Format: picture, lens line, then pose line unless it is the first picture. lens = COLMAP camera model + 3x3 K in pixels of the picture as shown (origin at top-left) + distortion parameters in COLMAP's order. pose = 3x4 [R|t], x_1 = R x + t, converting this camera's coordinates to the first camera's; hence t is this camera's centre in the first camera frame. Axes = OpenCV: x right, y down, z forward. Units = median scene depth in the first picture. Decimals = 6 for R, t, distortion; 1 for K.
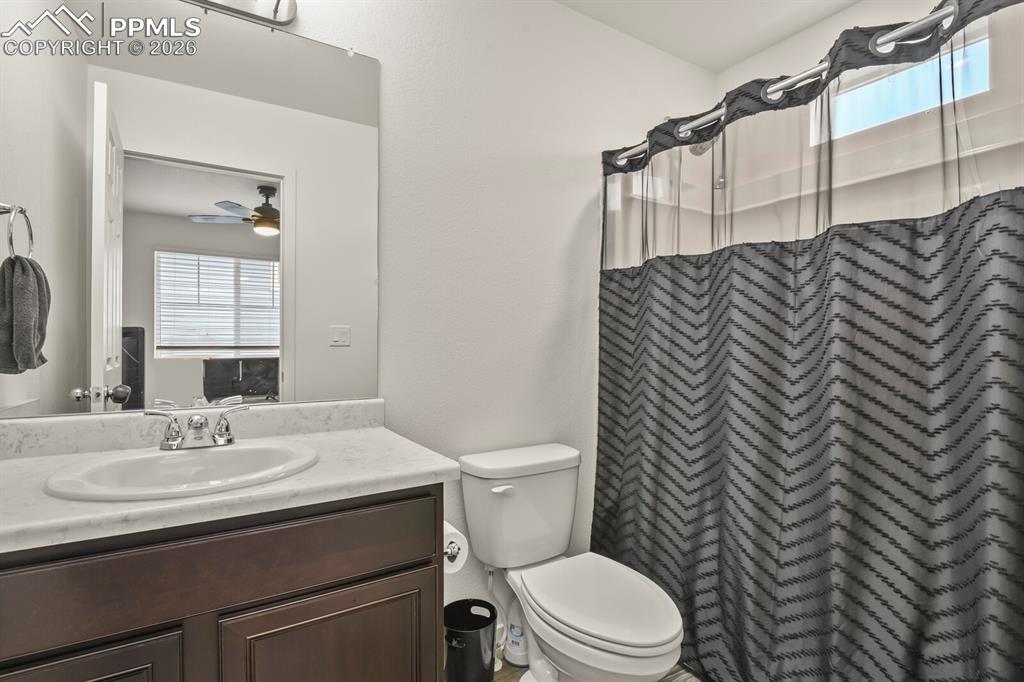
lens RADIAL K [[495.3, 0, 513.5], [0, 495.3, 341.6], [0, 0, 1]] dist [-0.006486, -0.005217]
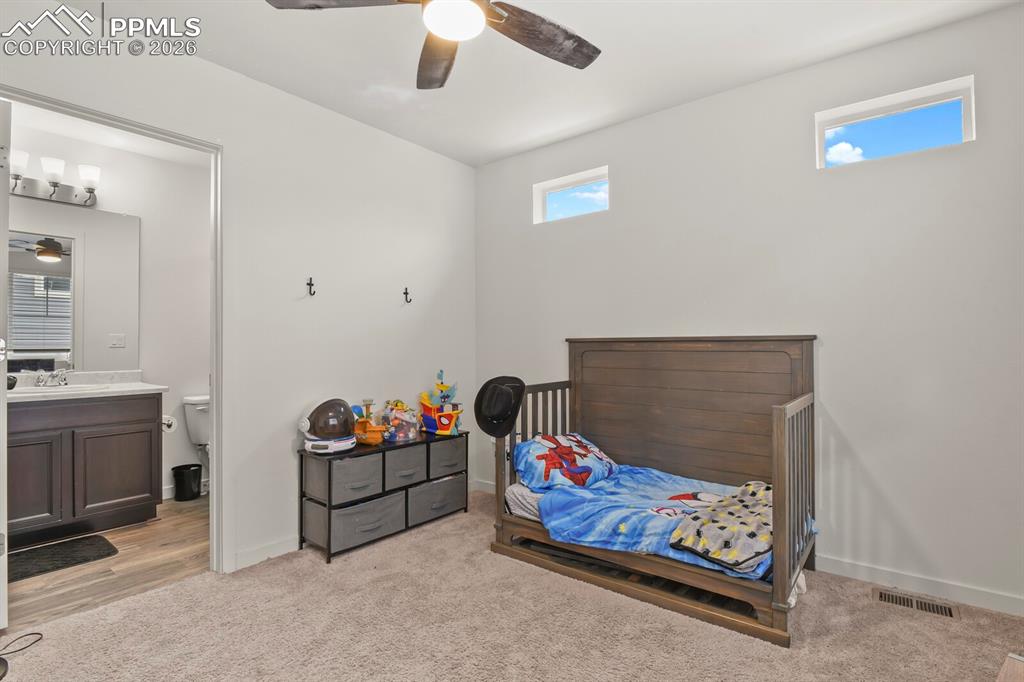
lens RADIAL K [[495.3, 0, 517.2], [0, 495.3, 334.6], [0, 0, 1]] dist [-0.006486, -0.005217]
pose [[0.939892, 0.000988, 0.341471, 0.412289], [0.006540, 0.999760, -0.020896, 0.009298], [-0.341410, 0.021873, 0.939660, -1.203976]]
